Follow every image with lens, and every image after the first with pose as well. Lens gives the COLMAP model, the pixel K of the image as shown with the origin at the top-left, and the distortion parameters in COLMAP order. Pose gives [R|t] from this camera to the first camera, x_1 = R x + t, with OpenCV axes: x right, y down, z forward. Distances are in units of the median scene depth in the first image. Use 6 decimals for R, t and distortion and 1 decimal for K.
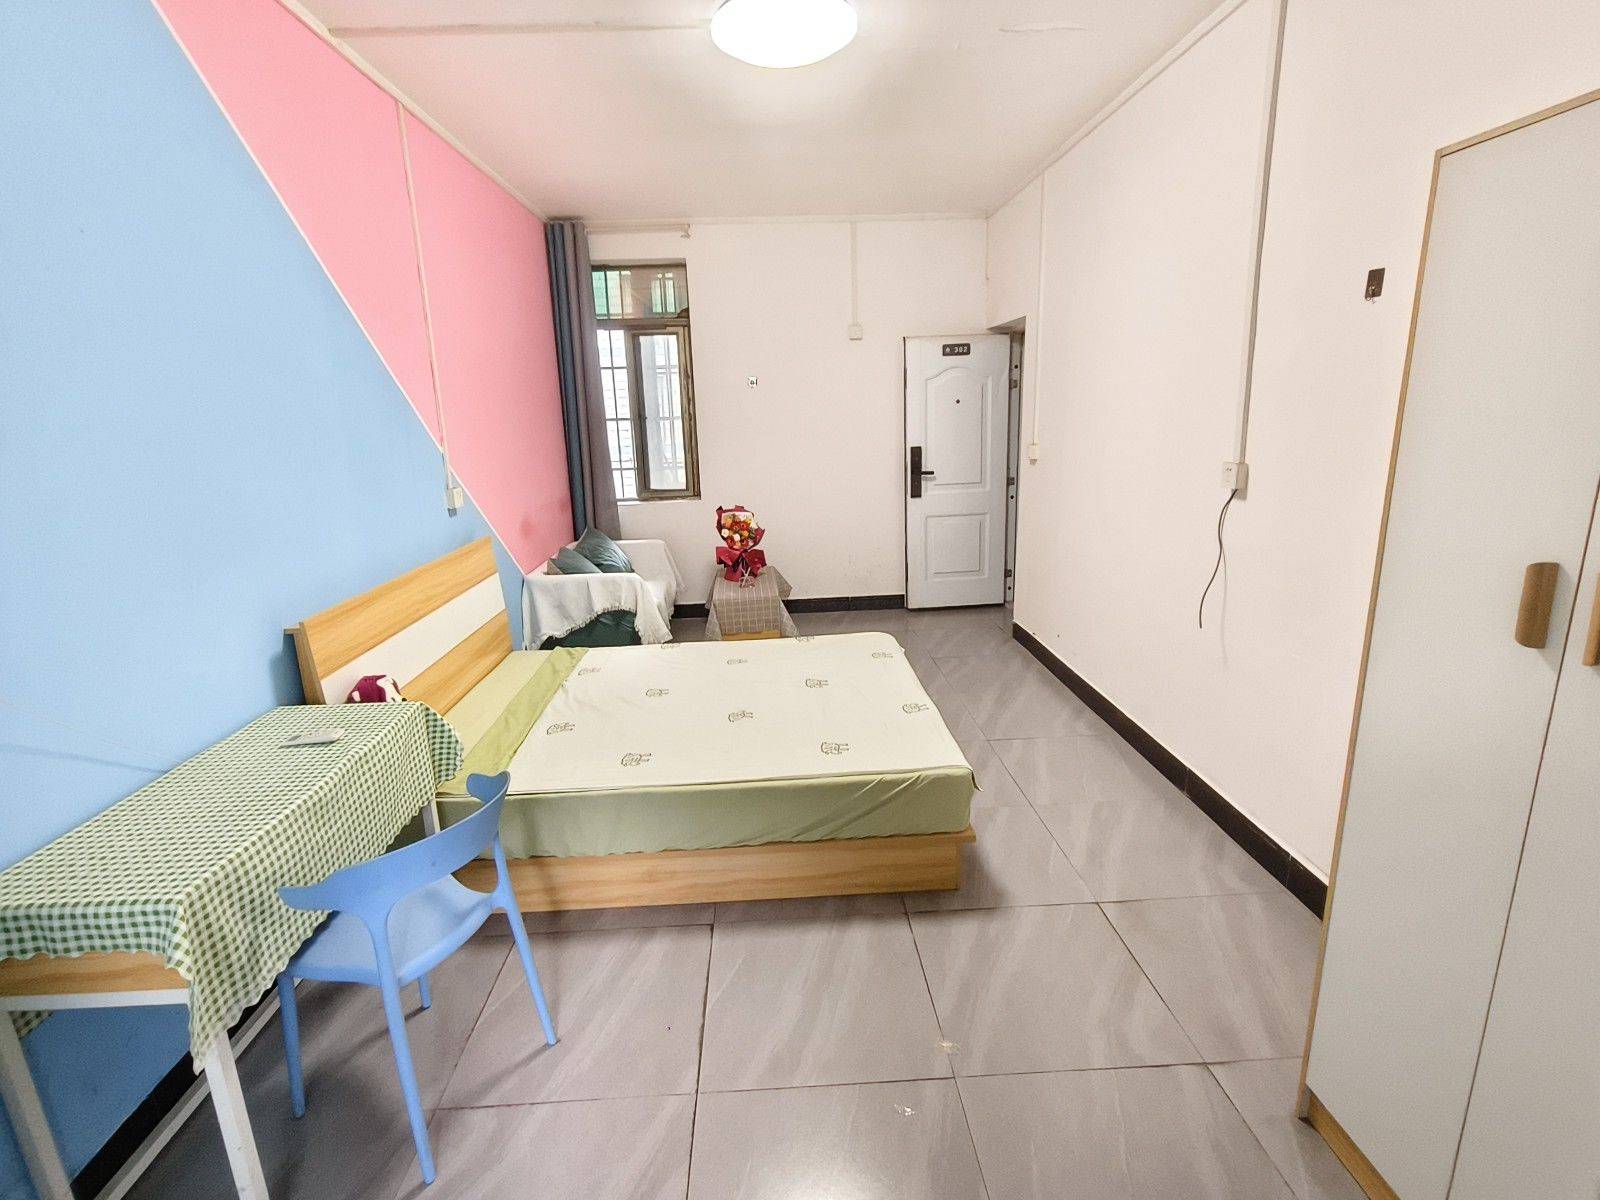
lens RADIAL K [[749.9, 0, 795.5], [0, 749.9, 590.9], [0, 0, 1]] dist [-0.000084, -0.000315]
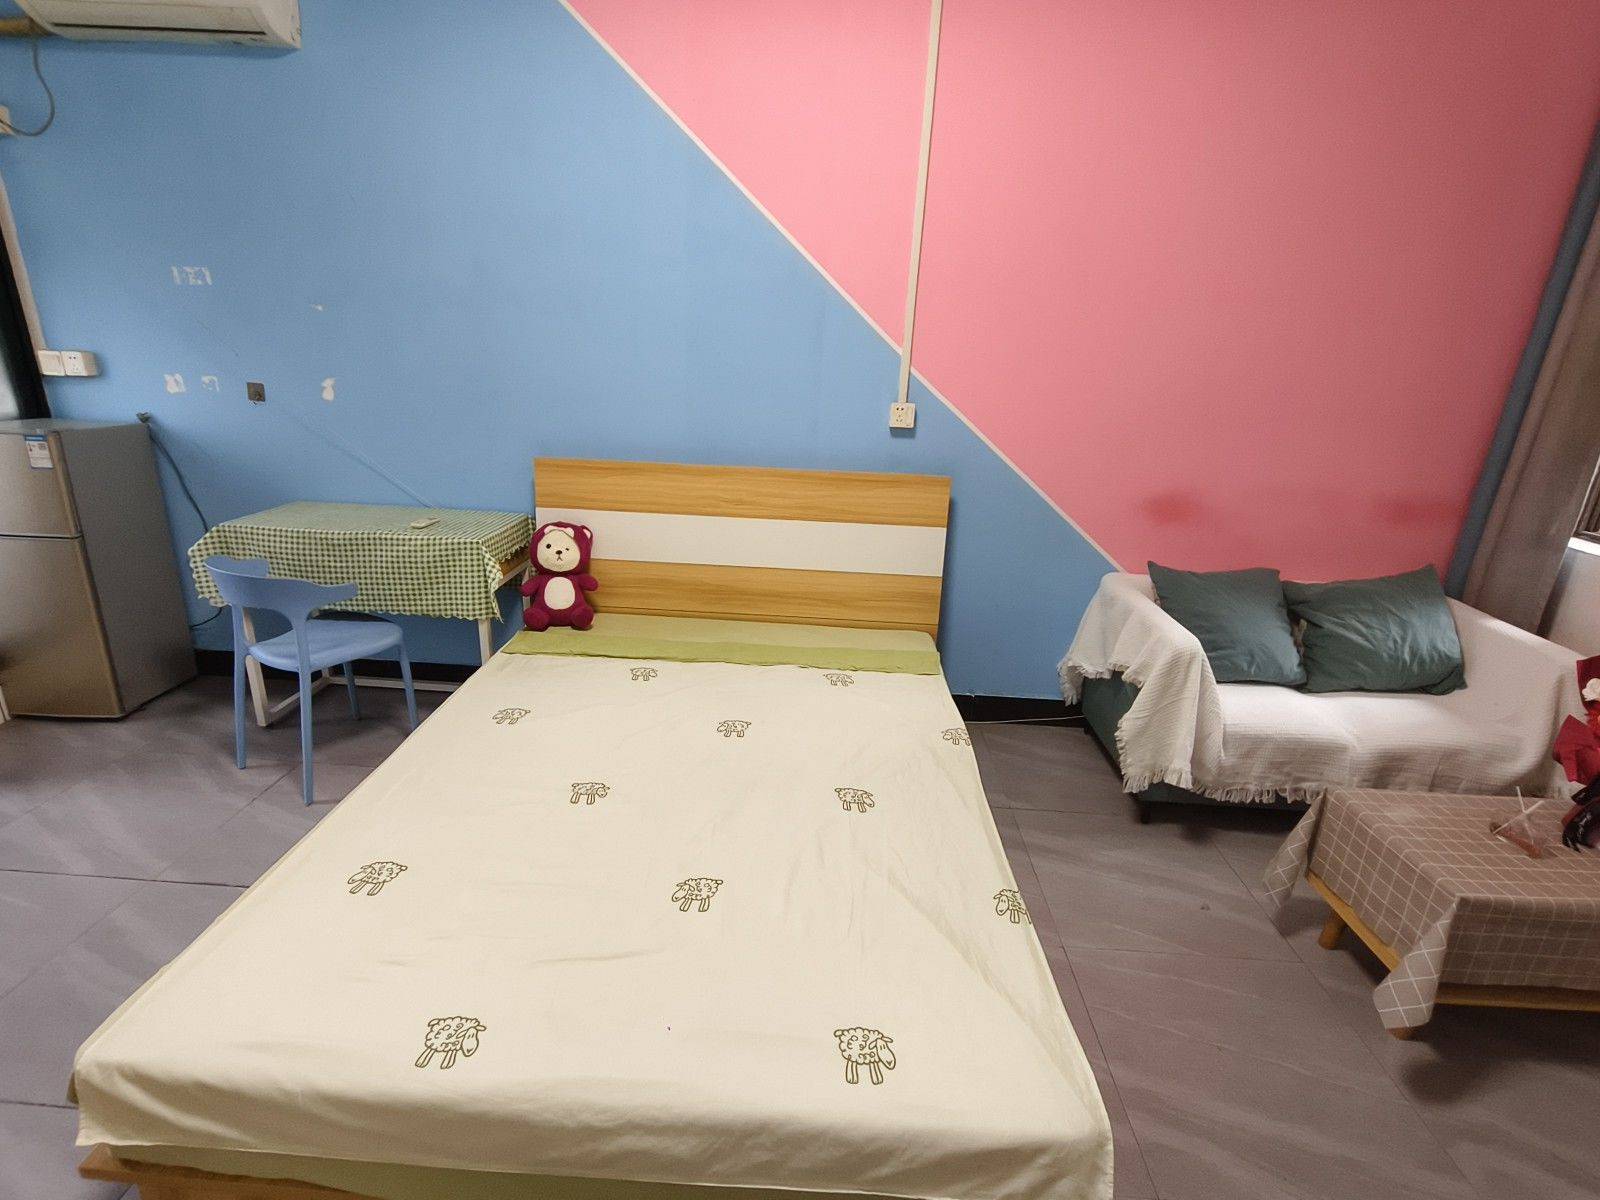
lens RADIAL K [[749.9, 0, 795.5], [0, 749.9, 590.9], [0, 0, 1]] dist [-0.000084, -0.000315]
pose [[-0.090862, 0.339364, -0.936257, 0.418557], [-0.271472, 0.896099, 0.351154, -0.236934], [0.958148, 0.286074, 0.010707, 1.077818]]
